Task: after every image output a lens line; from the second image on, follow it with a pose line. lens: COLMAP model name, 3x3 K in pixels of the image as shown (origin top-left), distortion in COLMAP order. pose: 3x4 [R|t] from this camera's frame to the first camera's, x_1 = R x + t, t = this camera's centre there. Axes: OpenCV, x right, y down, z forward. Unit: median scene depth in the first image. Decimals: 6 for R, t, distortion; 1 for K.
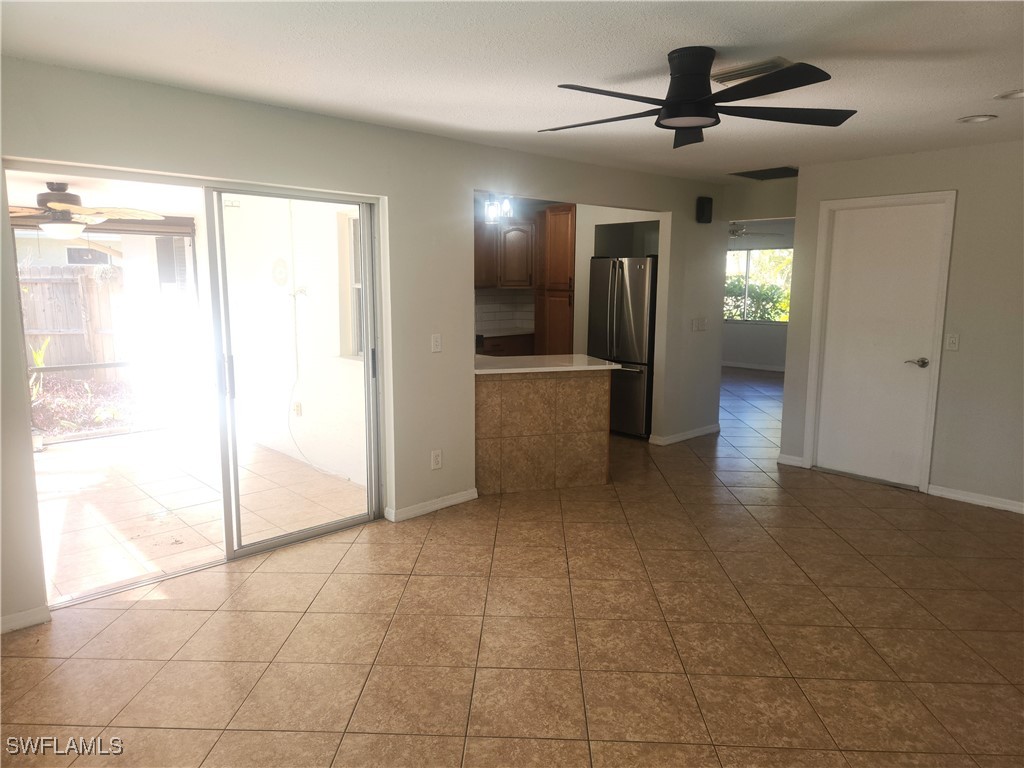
lens RADIAL K [[685.0, 0, 512.0], [0, 685.0, 384.0], [0, 0, 1]] dist [0.064190, -0.050972]
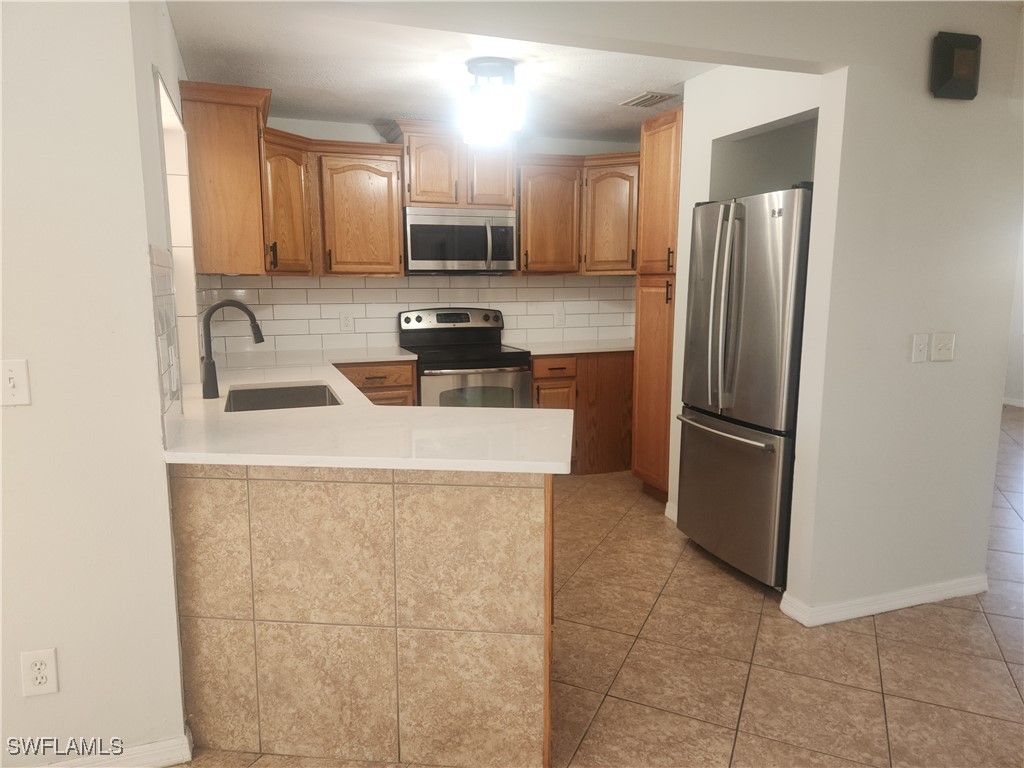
lens RADIAL K [[691.0, 0, 513.6], [0, 691.0, 387.5], [0, 0, 1]] dist [0.029061, -0.019685]
pose [[0.920452, 0.053281, -0.387208, 0.262765], [-0.054463, 0.998484, 0.007929, -0.065962], [0.387043, 0.013790, 0.921958, 0.657310]]
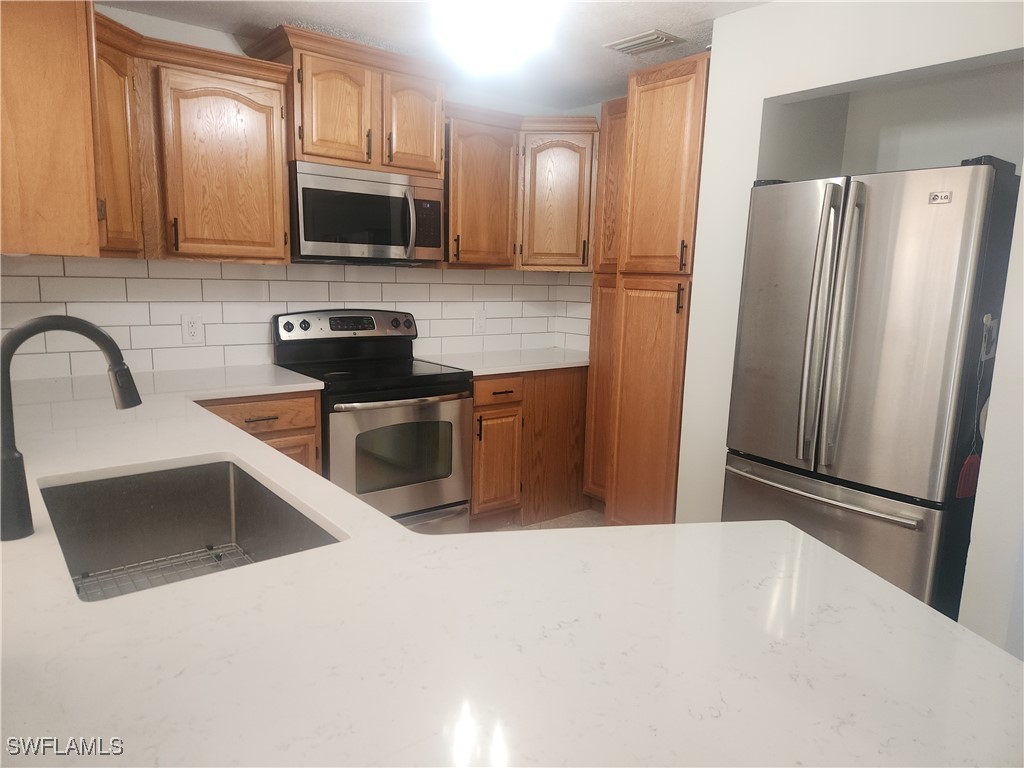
lens RADIAL K [[665.9, 0, 512.0], [0, 665.9, 384.0], [0, 0, 1]] dist [0.017033, -0.018070]
pose [[0.996317, 0.038782, -0.076477, 0.025017], [-0.038170, 0.999227, 0.009449, -0.101612], [0.076784, -0.006495, 0.997027, 0.851467]]
